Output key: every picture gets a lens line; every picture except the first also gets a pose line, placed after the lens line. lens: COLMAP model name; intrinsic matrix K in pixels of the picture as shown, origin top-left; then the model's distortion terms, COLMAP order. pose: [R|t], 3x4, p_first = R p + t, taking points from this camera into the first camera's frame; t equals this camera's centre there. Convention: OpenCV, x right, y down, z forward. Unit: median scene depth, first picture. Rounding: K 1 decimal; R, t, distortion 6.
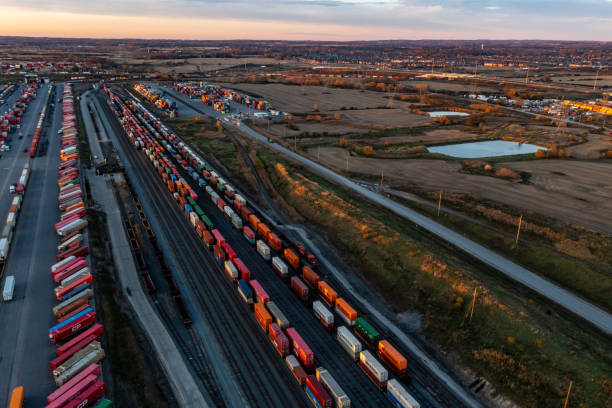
lens RADIAL K [[477.9, 0, 304.3], [0, 477.9, 201.3], [0, 0, 1]] dist [-0.009260, 0.035733]
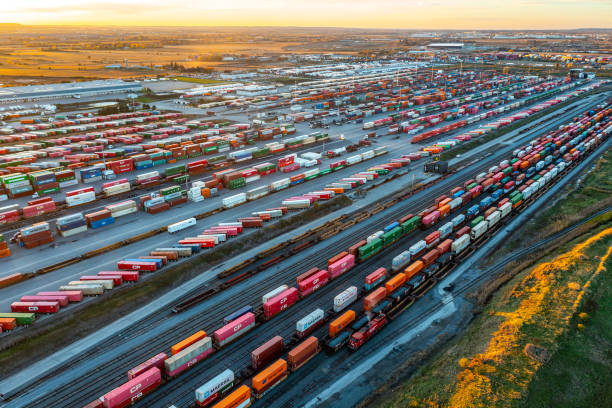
lens RADIAL K [[477.9, 0, 304.3], [0, 477.9, 201.3], [0, 0, 1]] dist [-0.009260, 0.035733]
pose [[0.418477, 0.294202, -0.859257, 0.282940], [-0.282750, 0.941267, 0.184576, -0.095399], [0.863093, 0.165714, 0.477084, 0.287234]]
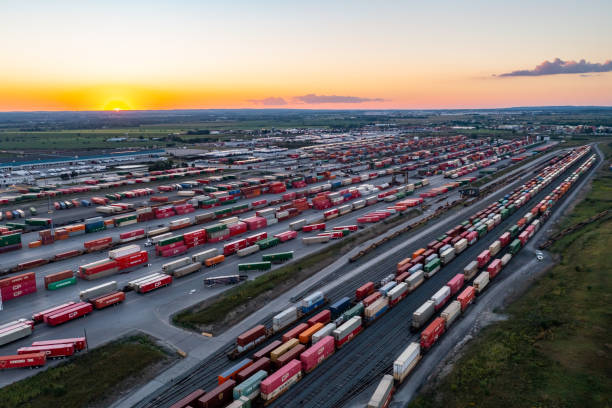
lens RADIAL K [[477.9, 0, 304.3], [0, 477.9, 201.3], [0, 0, 1]] dist [-0.009260, 0.035733]
pose [[0.499804, 0.140237, -0.854710, 0.358216], [-0.255672, 0.966721, 0.009107, 0.042555], [0.827543, 0.213974, 0.519025, 0.034634]]
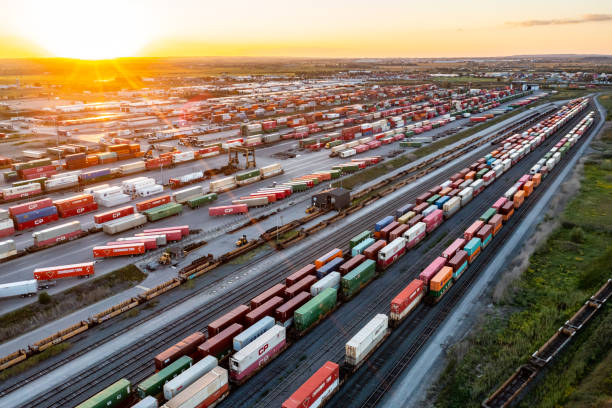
lens RADIAL K [[477.9, 0, 304.3], [0, 477.9, 201.3], [0, 0, 1]] dist [-0.009260, 0.035733]
pose [[0.505829, 0.228912, -0.831707, 0.048913], [-0.258615, 0.960042, 0.106949, -0.107365], [0.822955, 0.160994, 0.544817, 0.580062]]
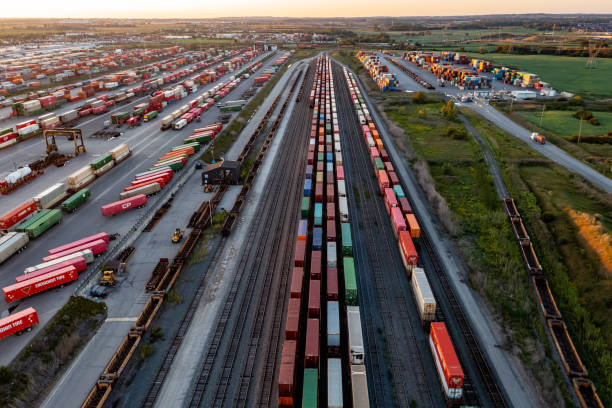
lens RADIAL K [[477.9, 0, 304.3], [0, 477.9, 201.3], [0, 0, 1]] dist [-0.009260, 0.035733]
pose [[0.886395, 0.148417, -0.438494, -0.079559], [-0.130247, 0.988905, 0.071427, -0.079049], [0.444230, -0.006200, 0.895891, 0.492050]]
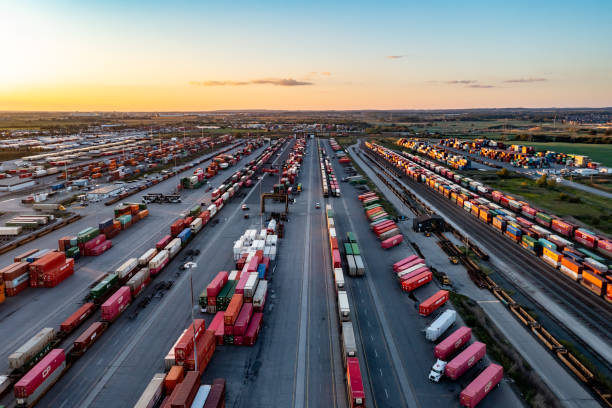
lens RADIAL K [[477.9, 0, 304.3], [0, 477.9, 201.3], [0, 0, 1]] dist [-0.009260, 0.035733]
pose [[0.895720, 0.064988, -0.439843, -0.241300], [-0.125035, 0.986155, -0.108920, -0.002854], [0.426675, 0.152558, 0.891445, 0.262057]]
